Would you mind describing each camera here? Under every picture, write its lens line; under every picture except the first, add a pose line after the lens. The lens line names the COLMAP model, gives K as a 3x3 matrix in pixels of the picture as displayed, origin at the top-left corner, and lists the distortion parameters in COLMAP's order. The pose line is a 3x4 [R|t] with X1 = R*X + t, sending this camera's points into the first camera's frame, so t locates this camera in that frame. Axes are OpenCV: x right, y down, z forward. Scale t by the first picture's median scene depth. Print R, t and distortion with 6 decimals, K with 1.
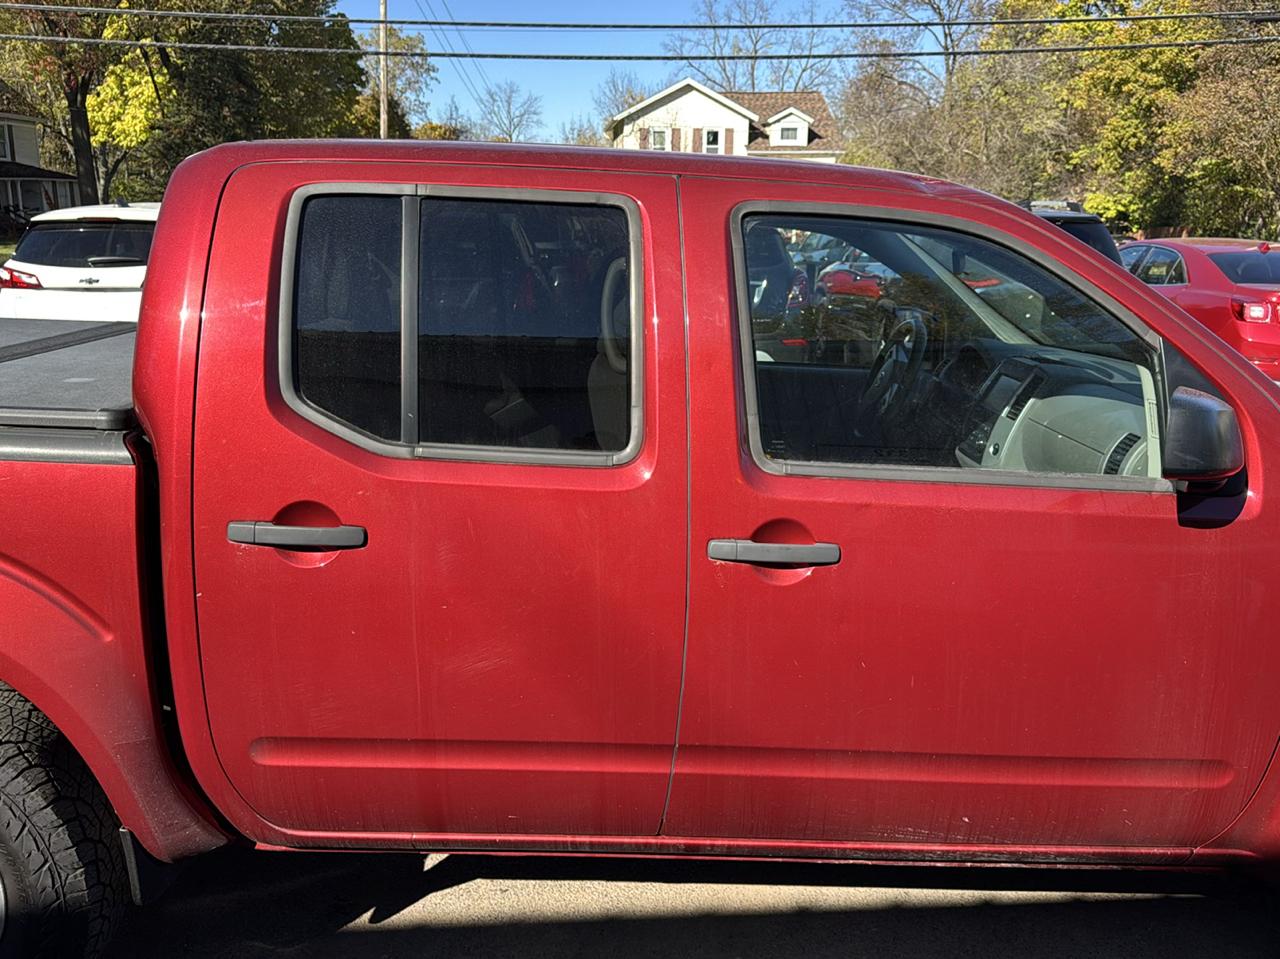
lens RADIAL K [[1160.8, 0, 633.6], [0, 1160.8, 488.9], [0, 0, 1]] dist [-0.002469, 0.000000]
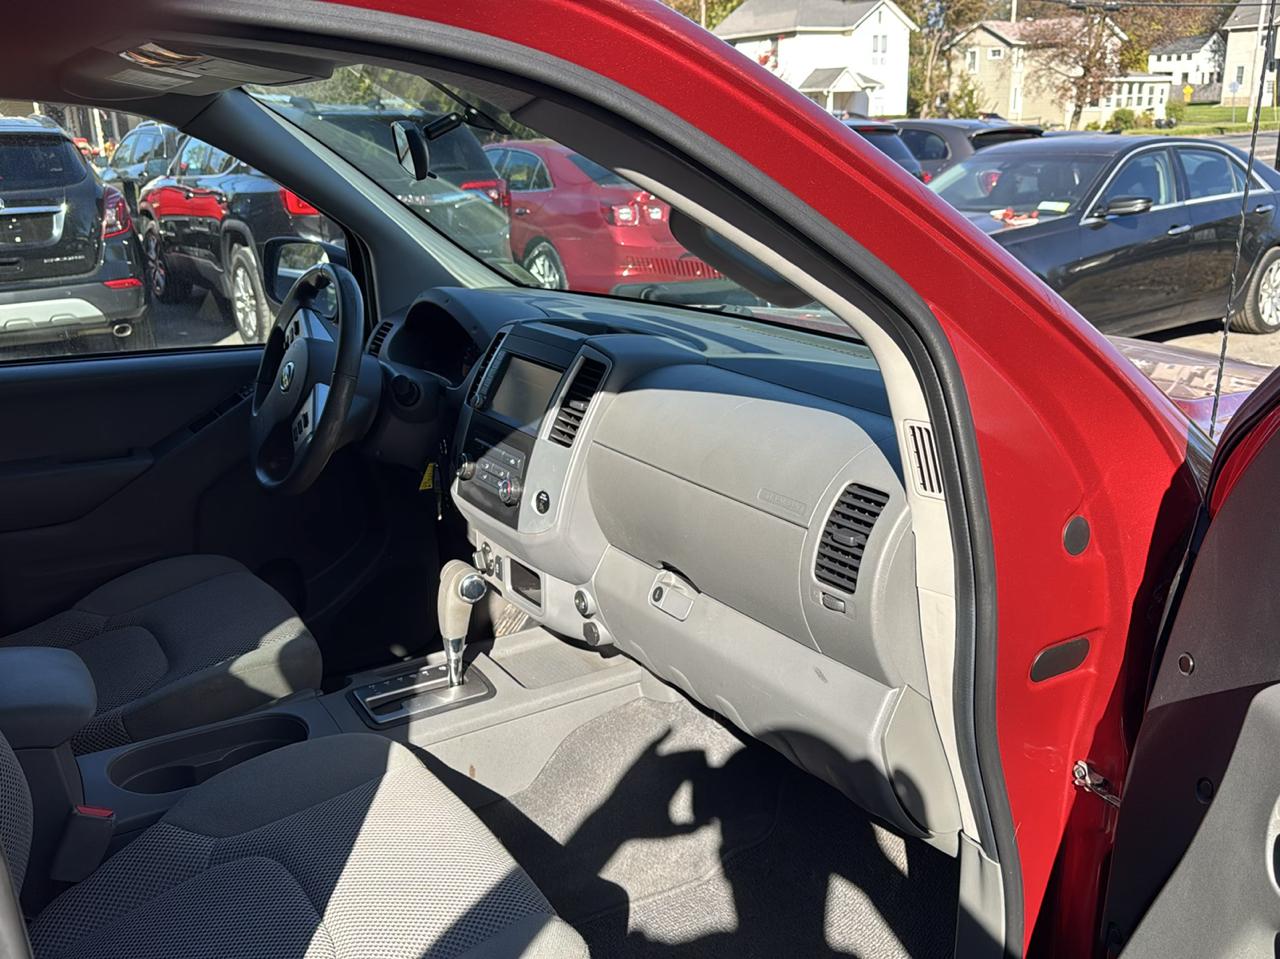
lens RADIAL K [[1053.3, 0, 648.0], [0, 1053.3, 484.7], [0, 0, 1]] dist [0.006618, -0.024537]
pose [[0.830356, -0.183695, 0.526085, 0.029348], [0.134366, 0.982249, 0.130896, -0.032098], [-0.540791, -0.038002, 0.840298, 0.176353]]
